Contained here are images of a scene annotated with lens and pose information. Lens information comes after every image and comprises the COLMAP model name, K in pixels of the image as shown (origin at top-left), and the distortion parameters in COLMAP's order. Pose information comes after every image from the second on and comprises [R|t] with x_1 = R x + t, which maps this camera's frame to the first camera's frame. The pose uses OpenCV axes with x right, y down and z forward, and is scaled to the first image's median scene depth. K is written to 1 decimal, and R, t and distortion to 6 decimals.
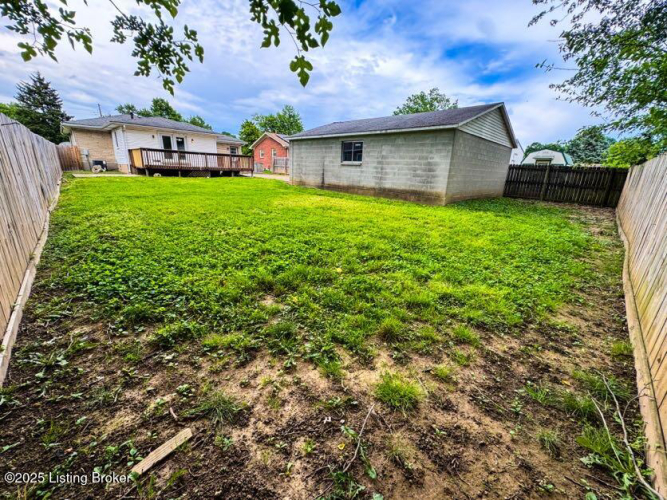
lens RADIAL K [[266.3, 0, 334.0], [0, 266.3, 251.4], [0, 0, 1]] dist [-0.007326, 0.001620]
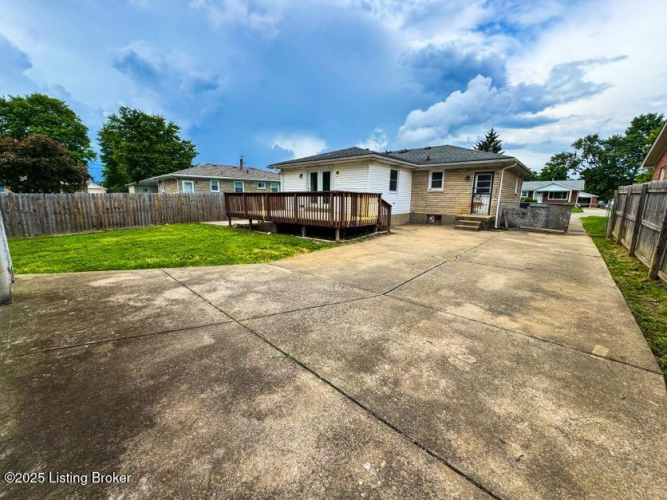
lens RADIAL K [[266.3, 0, 329.8], [0, 266.3, 250.9], [0, 0, 1]] dist [-0.007326, 0.001620]
pose [[0.070024, 0.155540, -0.985345, 0.099640], [-0.298362, 0.945818, 0.128097, -0.329038], [0.951881, 0.285020, 0.112637, 0.983375]]
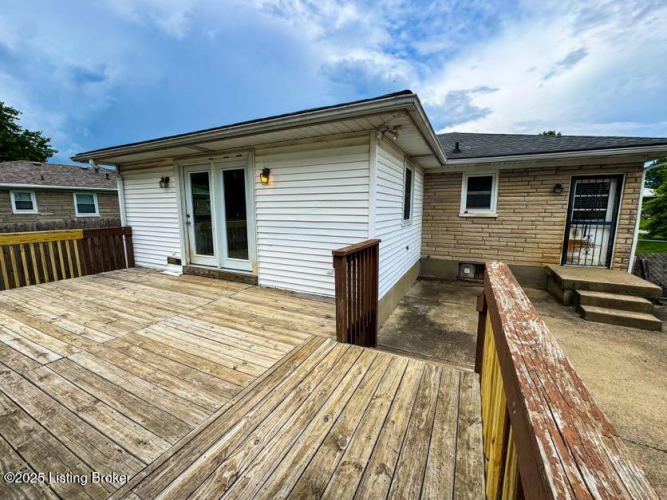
lens RADIAL K [[266.3, 0, 328.5], [0, 266.3, 247.3], [0, 0, 1]] dist [-0.007326, 0.001620]
pose [[0.338797, 0.099015, -0.935635, -0.335519], [-0.256060, 0.966613, 0.009573, -0.386852], [0.905345, 0.236335, 0.352839, 1.002410]]
